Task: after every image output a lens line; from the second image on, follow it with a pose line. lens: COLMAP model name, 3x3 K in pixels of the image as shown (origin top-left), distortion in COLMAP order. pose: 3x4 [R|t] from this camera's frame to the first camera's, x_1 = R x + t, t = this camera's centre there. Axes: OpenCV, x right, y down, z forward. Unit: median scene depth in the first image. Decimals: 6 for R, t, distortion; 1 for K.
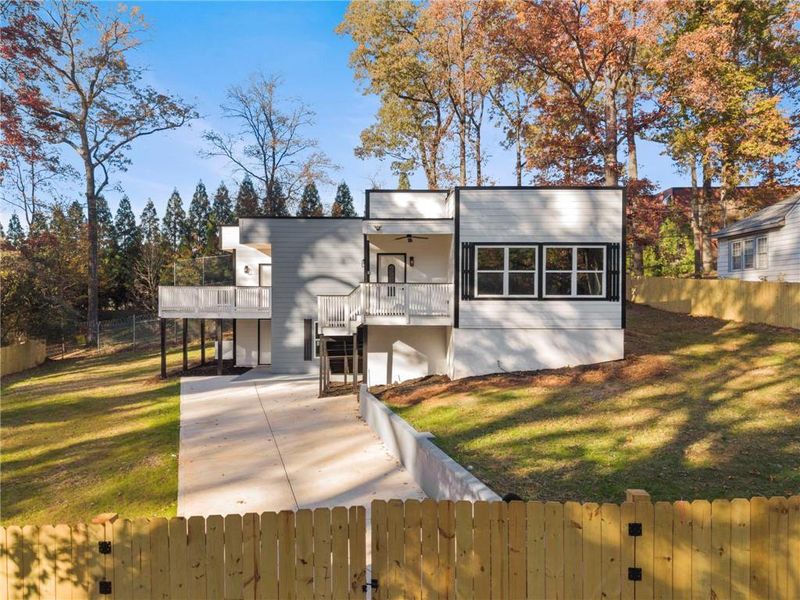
lens RADIAL K [[562.6, 0, 400.0], [0, 562.6, 300.0], [0, 0, 1]] dist [0.000468, 0.000077]
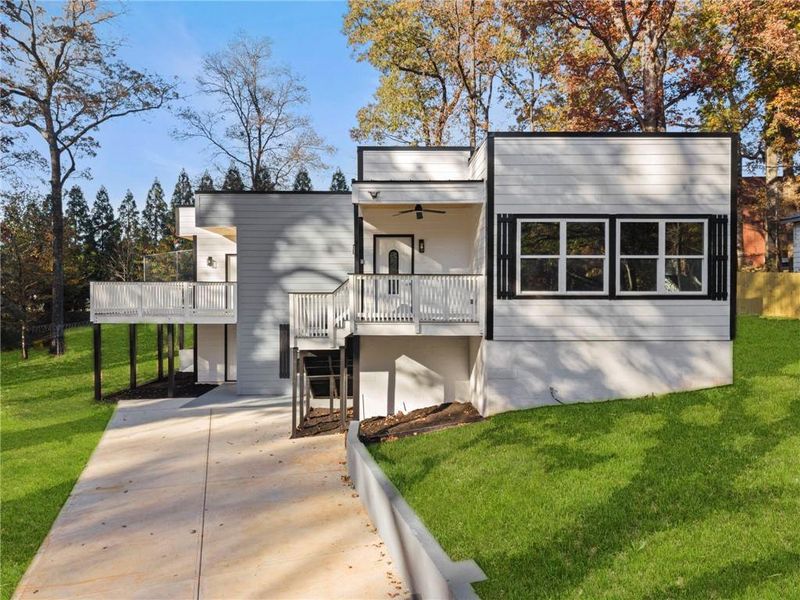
lens RADIAL K [[562.6, 0, 400.0], [0, 562.6, 300.0], [0, 0, 1]] dist [0.000468, 0.000077]
pose [[0.999997, -0.002386, -0.000029, -0.006350], [0.002386, 0.999997, 0.000742, 0.000412], [0.000027, -0.000742, 1.000000, 0.263570]]
